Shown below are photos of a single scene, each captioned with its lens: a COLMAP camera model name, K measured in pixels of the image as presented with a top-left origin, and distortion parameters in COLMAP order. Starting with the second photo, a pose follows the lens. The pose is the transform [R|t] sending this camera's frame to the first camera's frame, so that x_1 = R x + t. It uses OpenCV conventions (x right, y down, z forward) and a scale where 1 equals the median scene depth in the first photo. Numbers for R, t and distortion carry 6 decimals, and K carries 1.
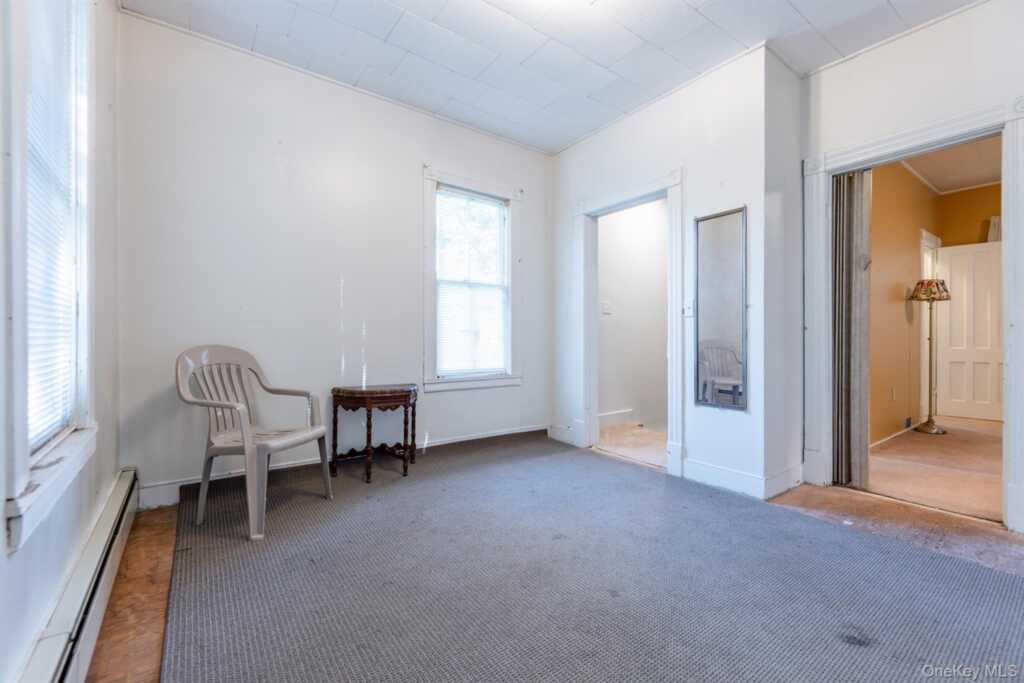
lens RADIAL K [[428.2, 0, 512.4], [0, 428.2, 341.0], [0, 0, 1]] dist [0.000875, 0.000197]
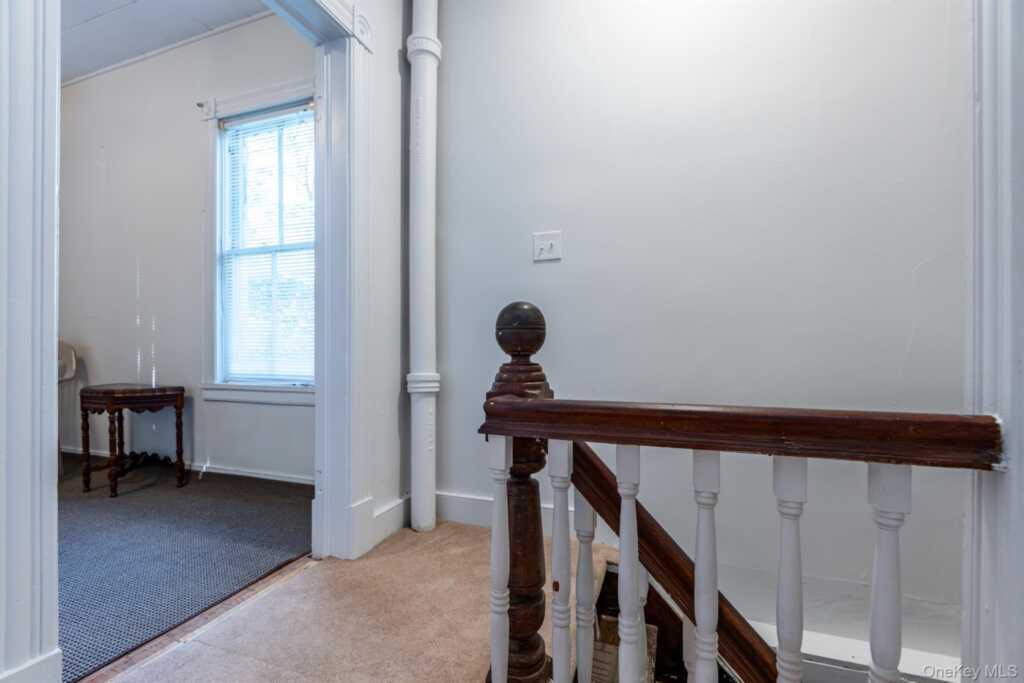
lens RADIAL K [[428.2, 0, 513.8], [0, 428.2, 336.8], [0, 0, 1]] dist [0.000875, 0.000197]
pose [[0.546038, -0.007209, -0.837729, 0.755320], [-0.003916, 0.999930, -0.011158, 0.015789], [0.837751, 0.009373, 0.545972, 1.068936]]
